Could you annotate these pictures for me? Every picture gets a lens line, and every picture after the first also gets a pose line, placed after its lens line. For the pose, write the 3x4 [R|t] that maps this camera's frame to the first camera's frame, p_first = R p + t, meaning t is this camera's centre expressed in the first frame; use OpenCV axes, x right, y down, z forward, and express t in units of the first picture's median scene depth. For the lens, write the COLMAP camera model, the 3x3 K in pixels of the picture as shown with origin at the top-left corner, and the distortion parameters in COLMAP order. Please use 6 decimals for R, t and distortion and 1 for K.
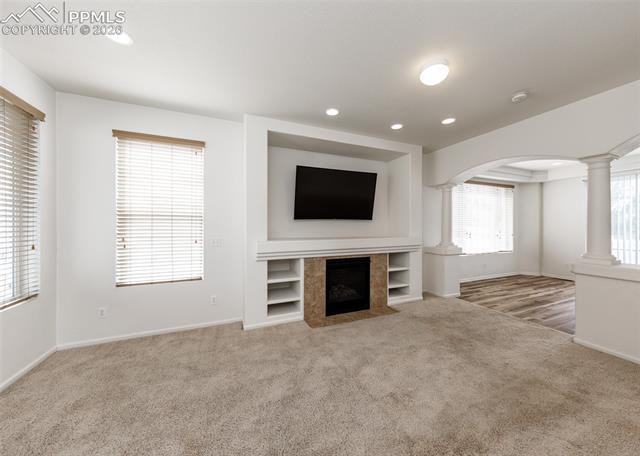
lens RADIAL K [[228.9, 0, 320.4], [0, 228.9, 226.9], [0, 0, 1]] dist [0.000519, -0.000392]
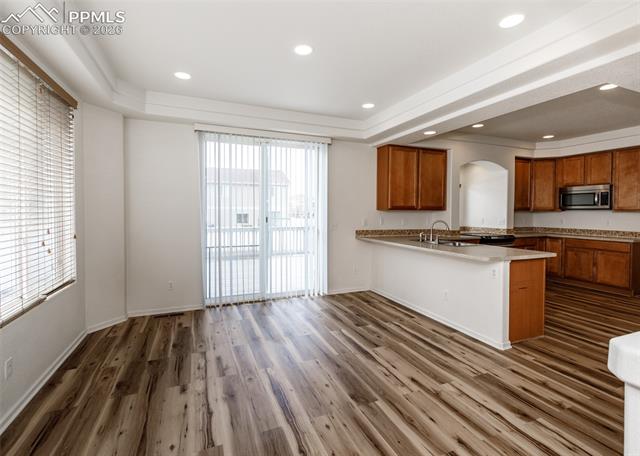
lens RADIAL K [[296.9, 0, 315.4], [0, 296.9, 214.5], [0, 0, 1]] dist [0.001674, 0.000338]
pose [[0.015257, -0.018924, 0.999705, 0.579438], [0.000266, 0.999821, 0.018922, -0.013367], [-0.999884, -0.000022, 0.015259, 0.949126]]
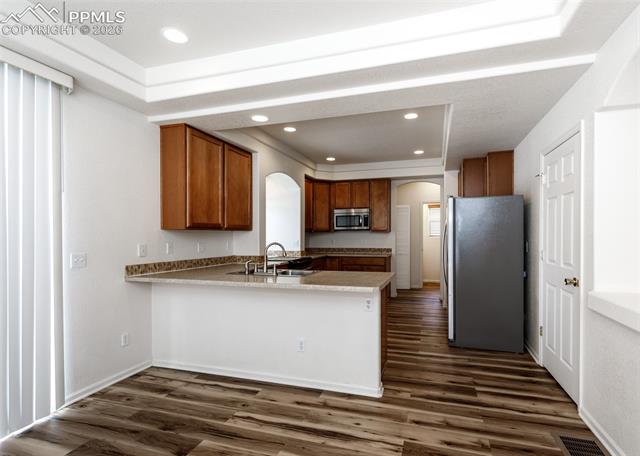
lens RADIAL K [[324.7, 0, 335.6], [0, 324.7, 236.8], [0, 0, 1]] dist [0.009330, -0.000165]
pose [[-0.763239, -0.003356, 0.646108, 0.976033], [0.005788, 0.999911, 0.012032, 0.003630], [-0.646090, 0.012923, -0.763152, 1.060122]]
